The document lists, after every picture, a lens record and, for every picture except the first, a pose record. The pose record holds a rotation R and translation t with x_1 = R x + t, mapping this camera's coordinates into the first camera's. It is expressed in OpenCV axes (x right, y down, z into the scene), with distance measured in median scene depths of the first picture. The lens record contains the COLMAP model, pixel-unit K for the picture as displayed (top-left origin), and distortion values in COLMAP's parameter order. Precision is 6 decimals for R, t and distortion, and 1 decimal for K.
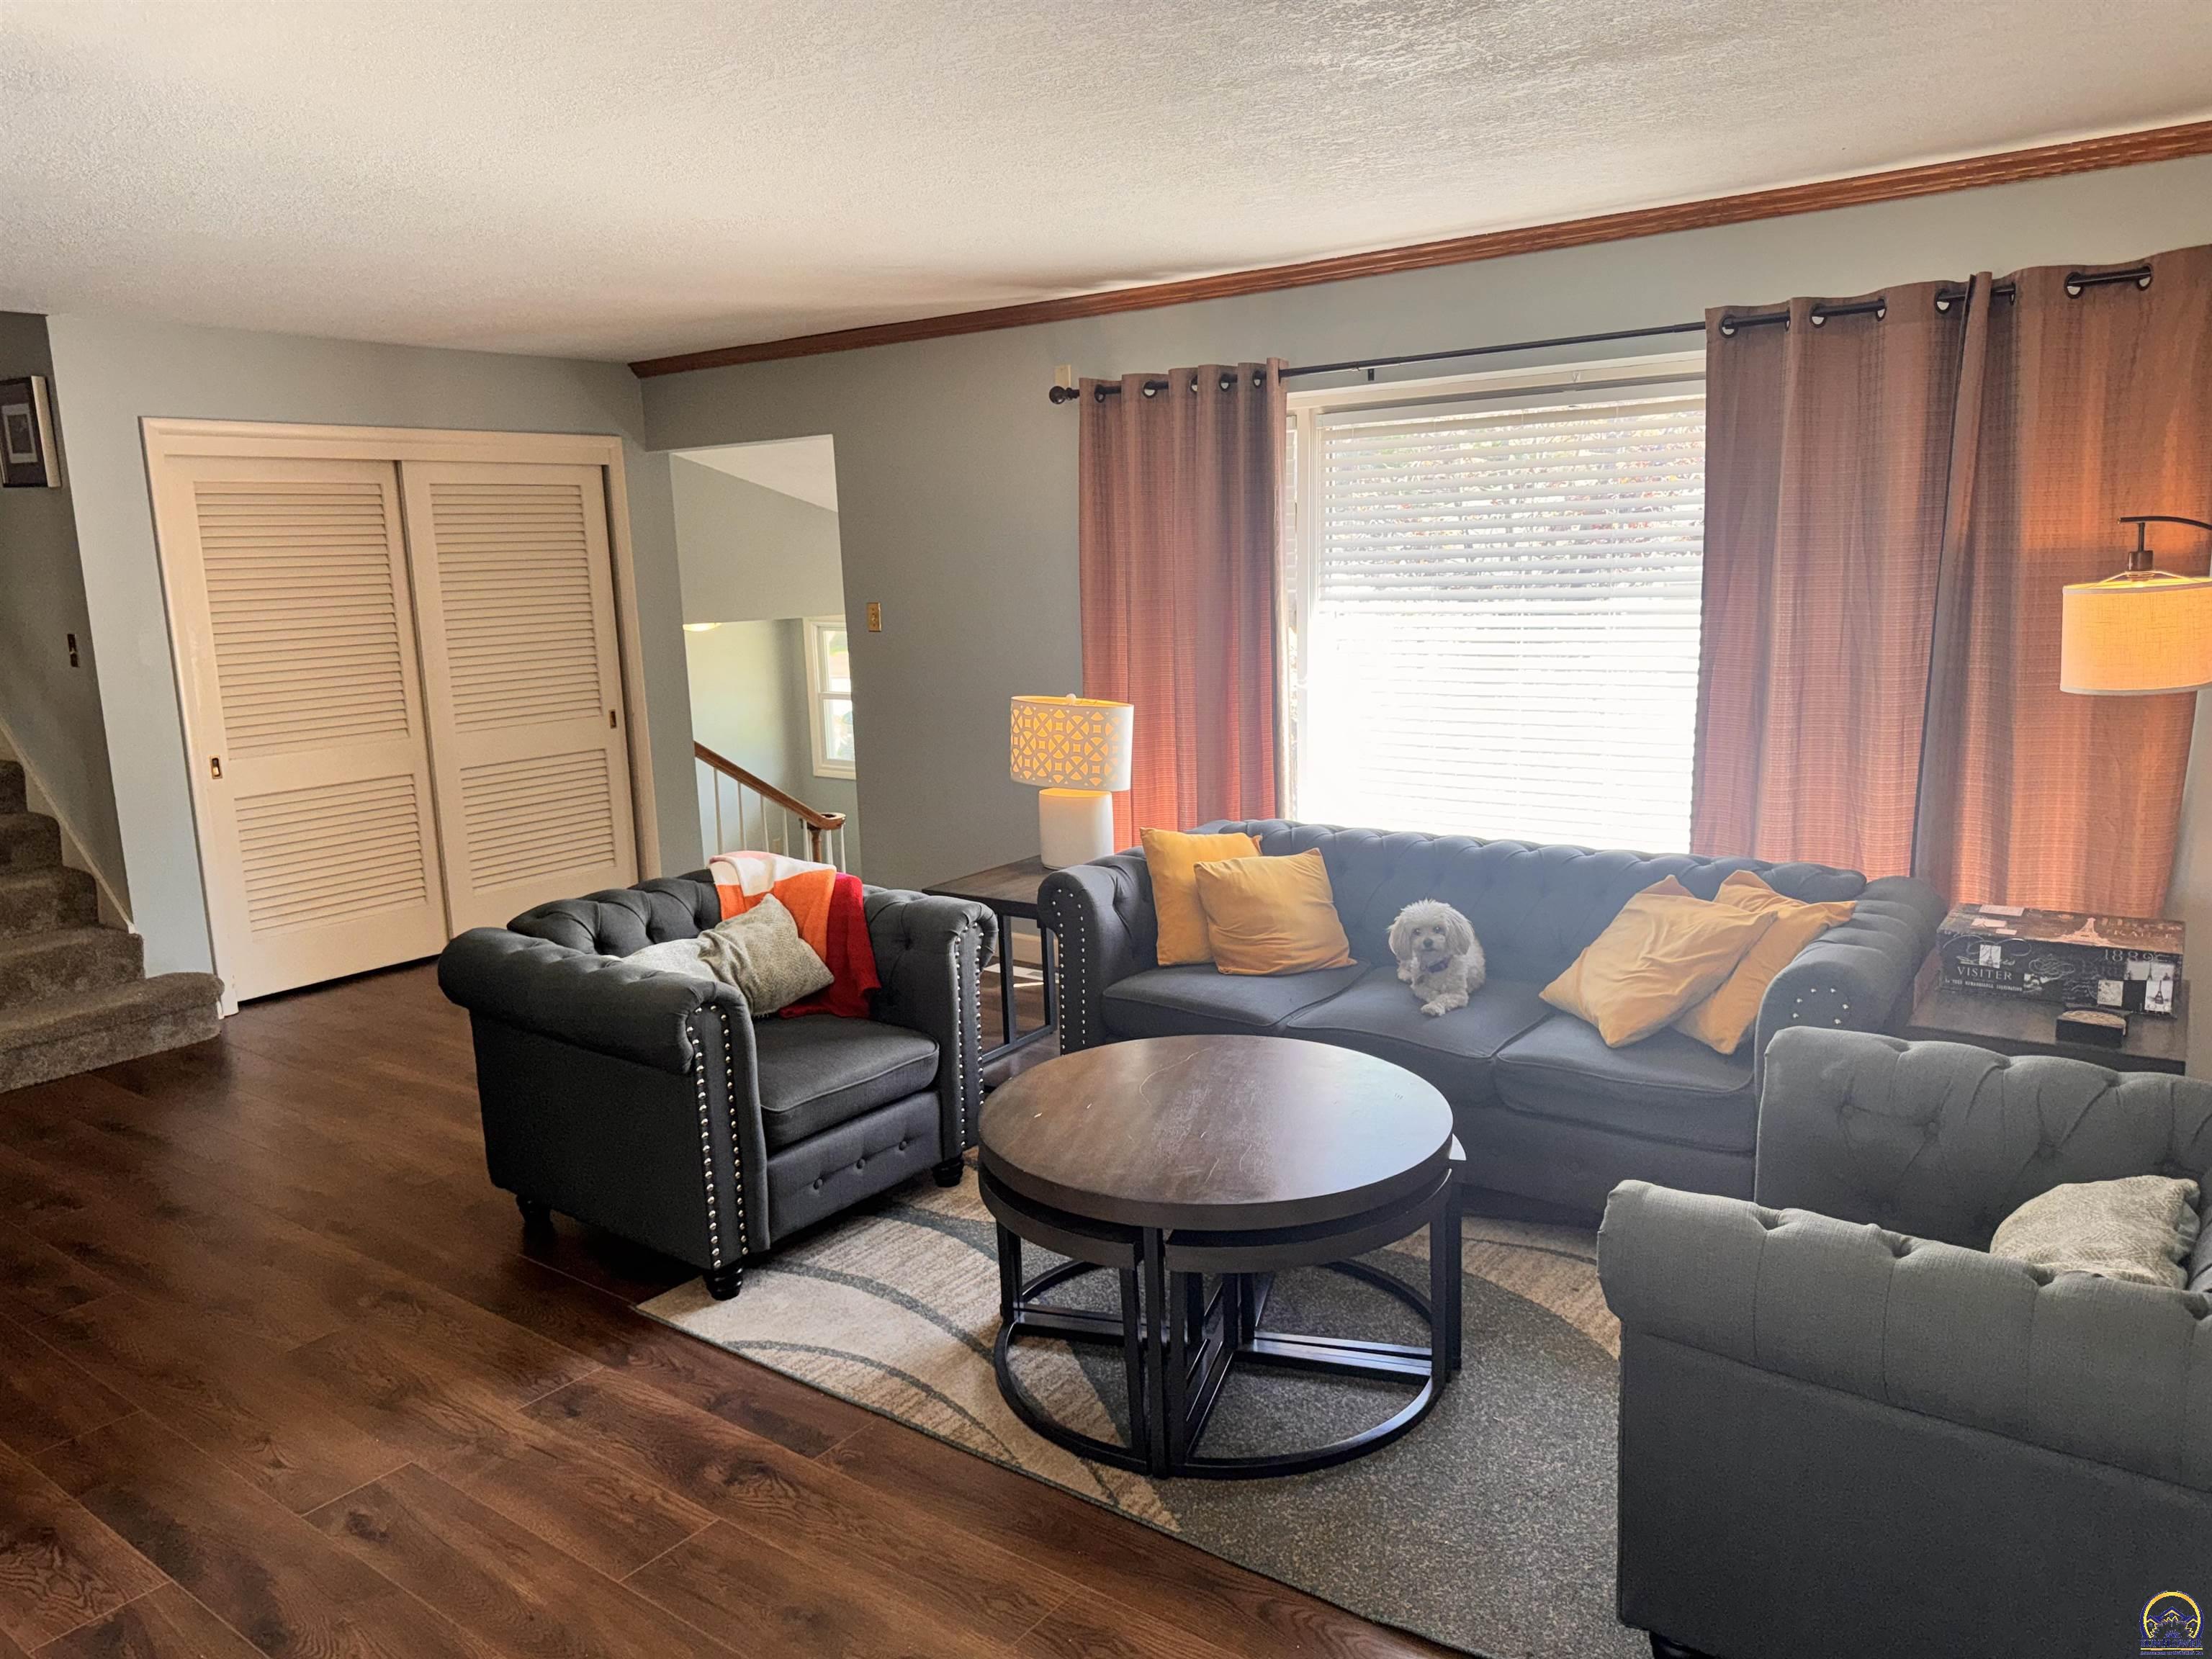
lens RADIAL K [[1577.5, 0, 1106.0], [0, 1577.5, 829.5], [0, 0, 1]] dist [0.002645, -0.029700]
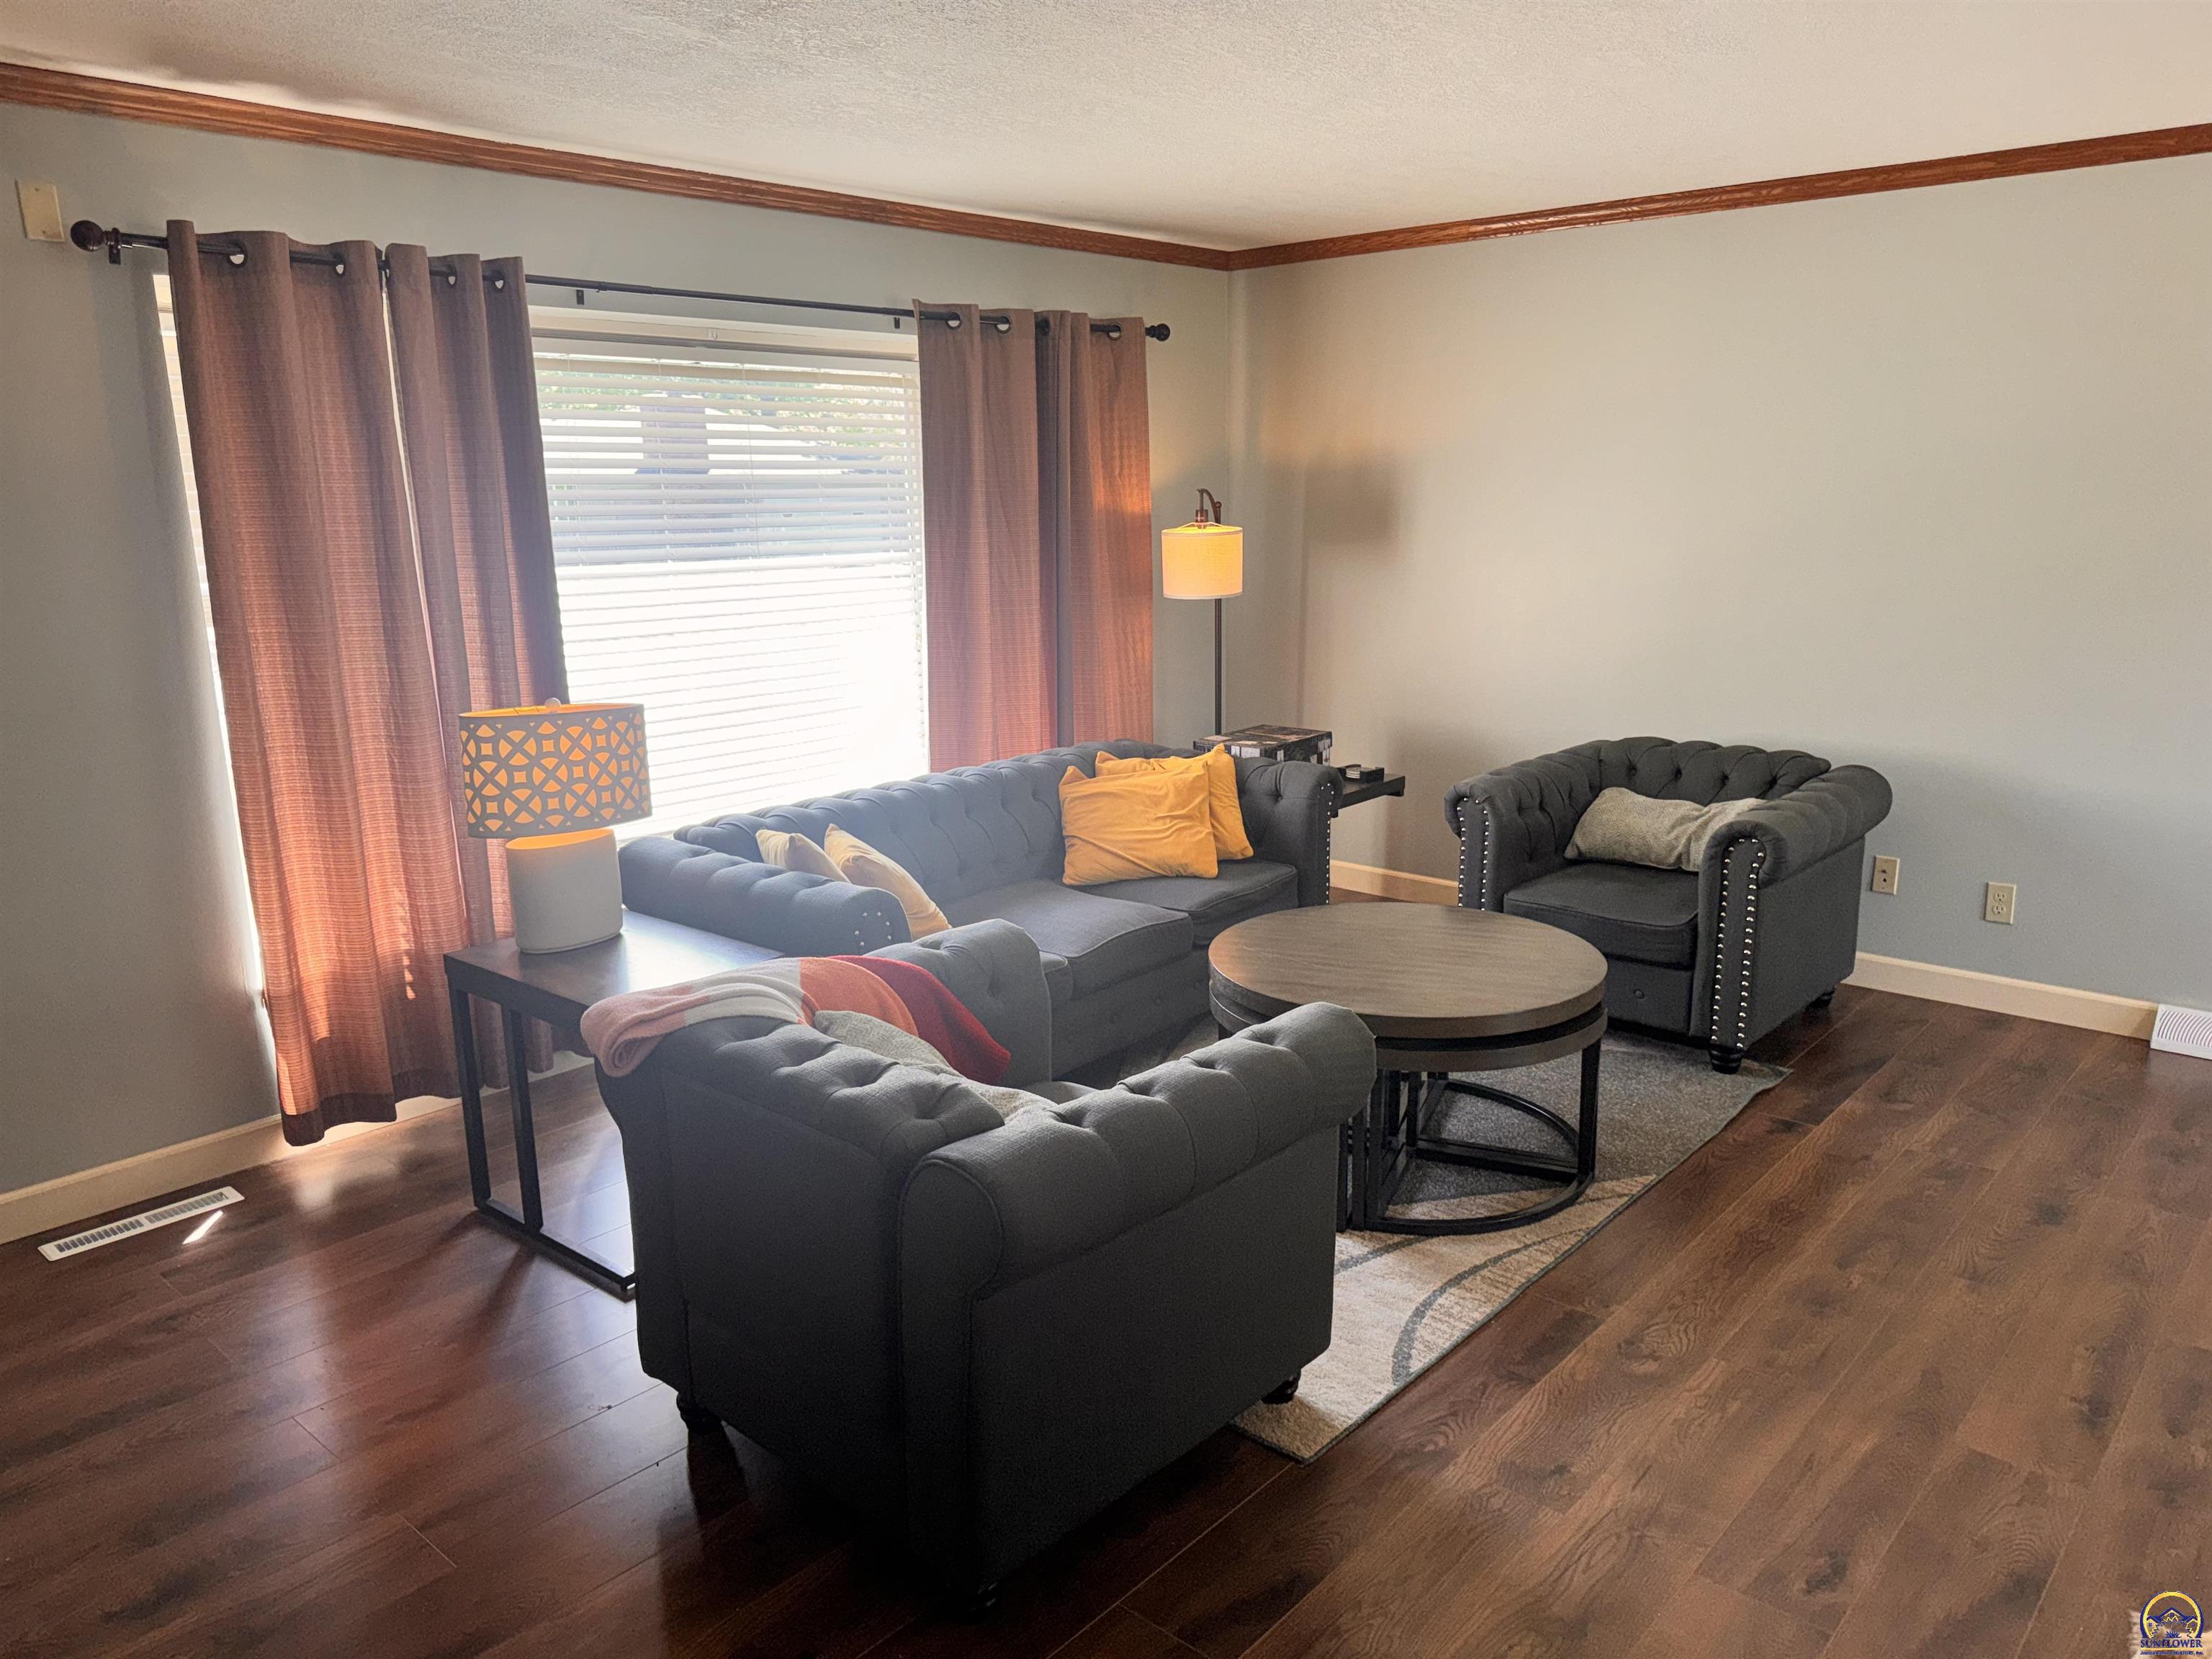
lens RADIAL K [[1591.6, 0, 1106.0], [0, 1591.6, 829.5], [0, 0, 1]] dist [0.032472, -0.058123]
pose [[0.071677, -0.183782, 0.980350, -0.962325], [0.176985, 0.969625, 0.168831, -0.140501], [-0.981600, 0.161406, 0.102026, 0.910338]]
